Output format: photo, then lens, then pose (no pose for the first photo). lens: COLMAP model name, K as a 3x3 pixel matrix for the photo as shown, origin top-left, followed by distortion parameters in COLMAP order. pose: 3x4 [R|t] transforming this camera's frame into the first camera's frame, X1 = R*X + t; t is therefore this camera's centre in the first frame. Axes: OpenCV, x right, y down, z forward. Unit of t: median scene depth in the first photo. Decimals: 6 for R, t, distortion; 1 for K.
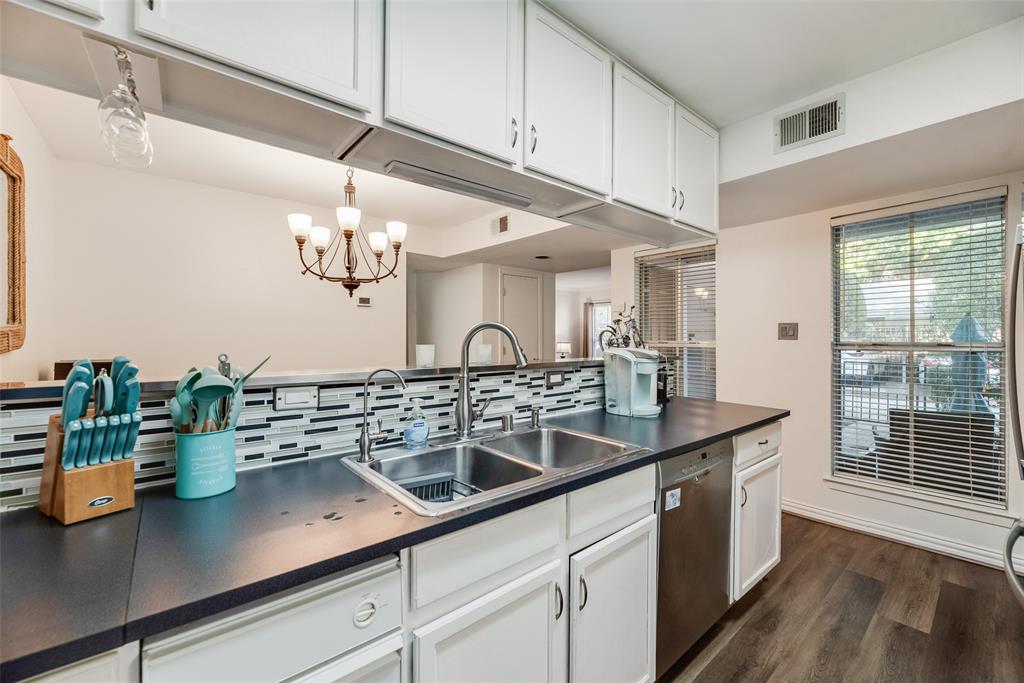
lens RADIAL K [[412.3, 0, 519.9], [0, 412.3, 341.6], [0, 0, 1]] dist [-0.019927, -0.000156]
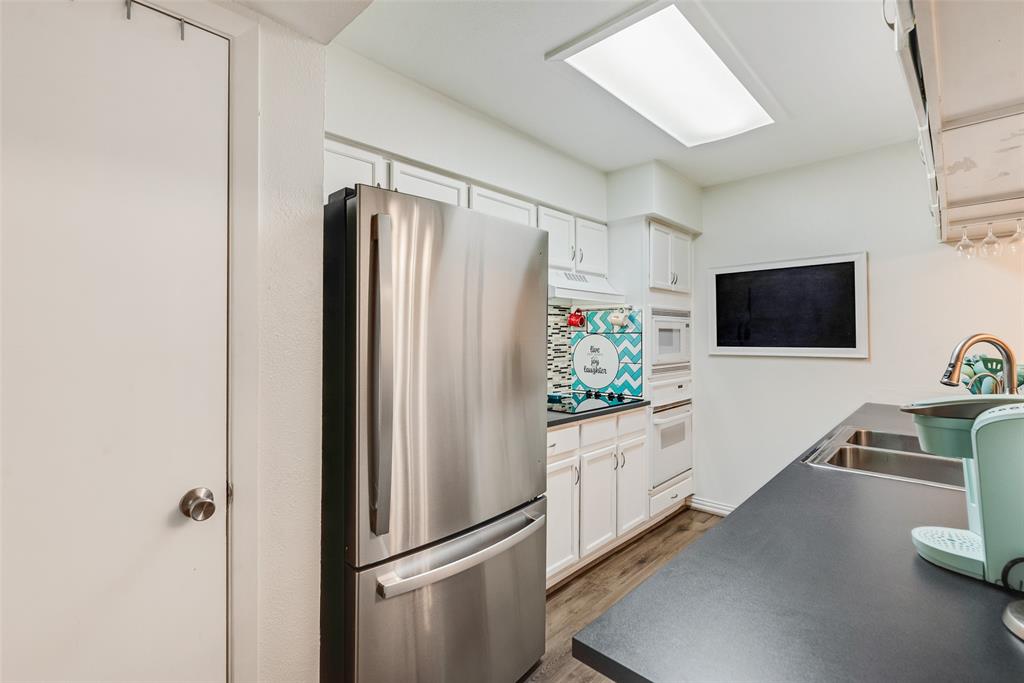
lens RADIAL K [[452.5, 0, 515.7], [0, 452.5, 328.2], [0, 0, 1]] dist [-0.002027, -0.000714]
pose [[0.993792, -0.003546, 0.111199, -0.369045], [0.007376, 0.999393, -0.034047, -0.007902], [-0.111011, 0.034656, 0.993215, -0.809198]]
